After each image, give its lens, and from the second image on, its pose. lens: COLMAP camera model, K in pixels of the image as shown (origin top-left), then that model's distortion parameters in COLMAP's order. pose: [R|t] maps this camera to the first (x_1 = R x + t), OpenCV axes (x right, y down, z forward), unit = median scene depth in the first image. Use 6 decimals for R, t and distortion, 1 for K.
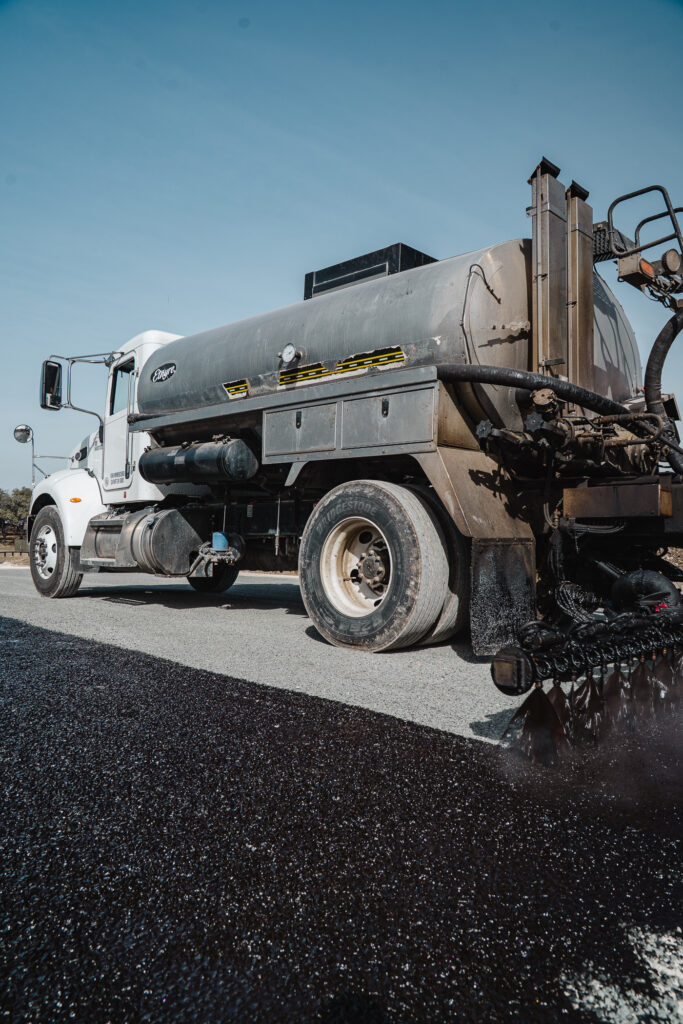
lens RADIAL K [[672.3, 0, 341.5], [0, 672.3, 512.0], [0, 0, 1]] dist [-0.065093, 0.005597]
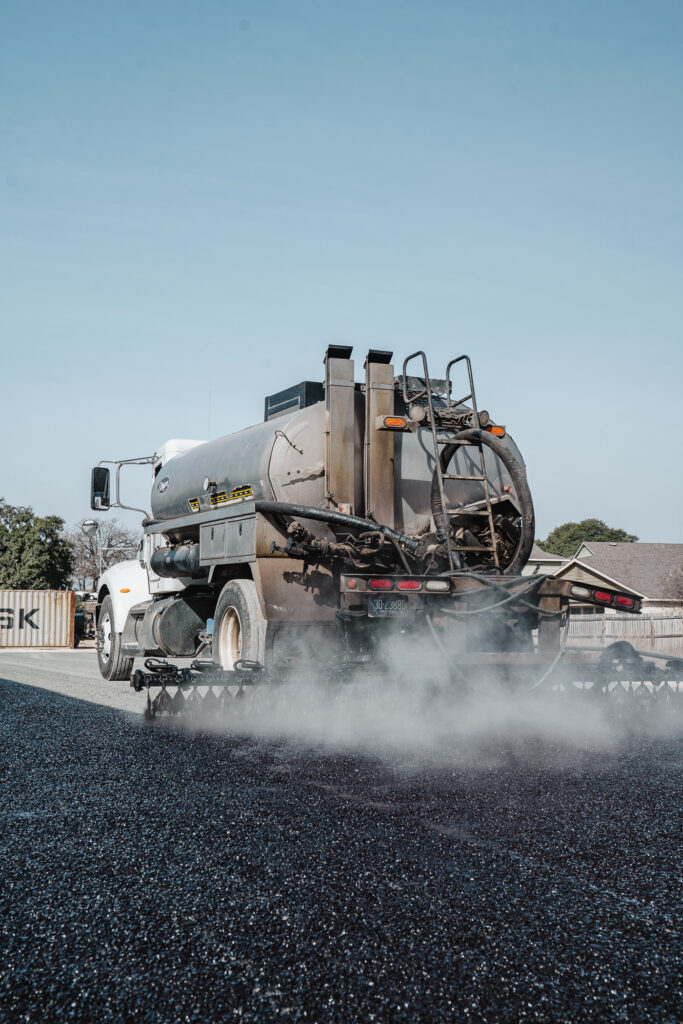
lens RADIAL K [[1323.8, 0, 341.5], [0, 1323.8, 512.0], [0, 0, 1]] dist [0.027706, 0.025807]
pose [[0.918051, -0.041815, -0.394250, 1.066363], [0.021467, 0.998207, -0.055883, -0.023451], [0.395880, 0.042840, 0.917303, -1.163360]]
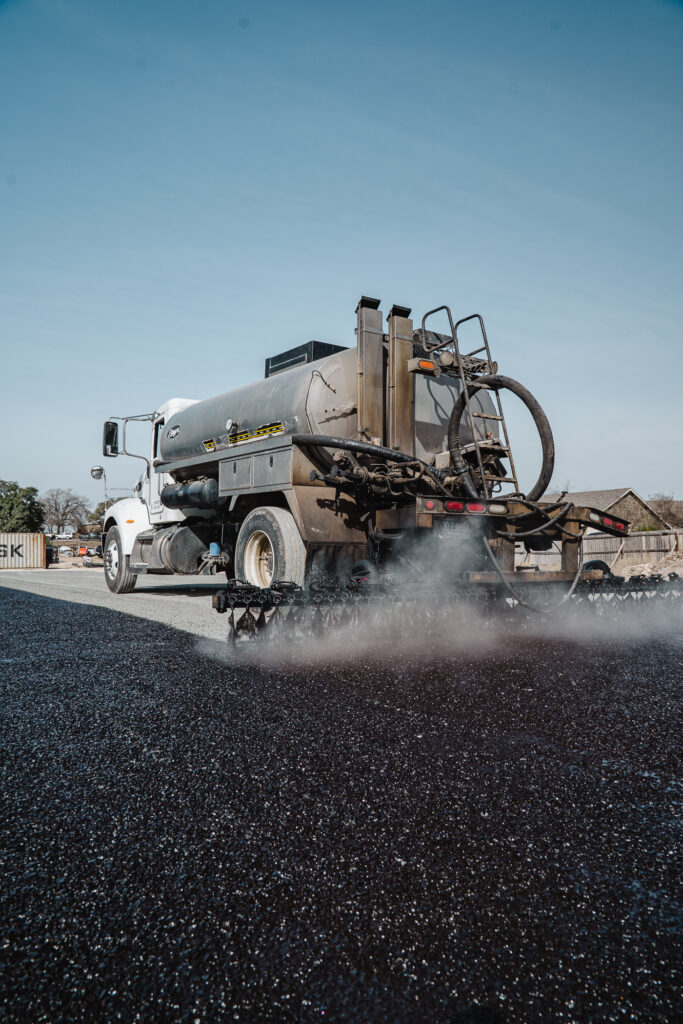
lens RADIAL K [[699.6, 0, 374.2], [0, 699.6, 521.8], [0, 0, 1]] dist [-0.001327, -0.000456]
pose [[0.987138, -0.015566, -0.159111, 0.440938], [0.013881, 0.999835, -0.011693, 0.009029], [0.159266, 0.009334, 0.987192, -0.463955]]
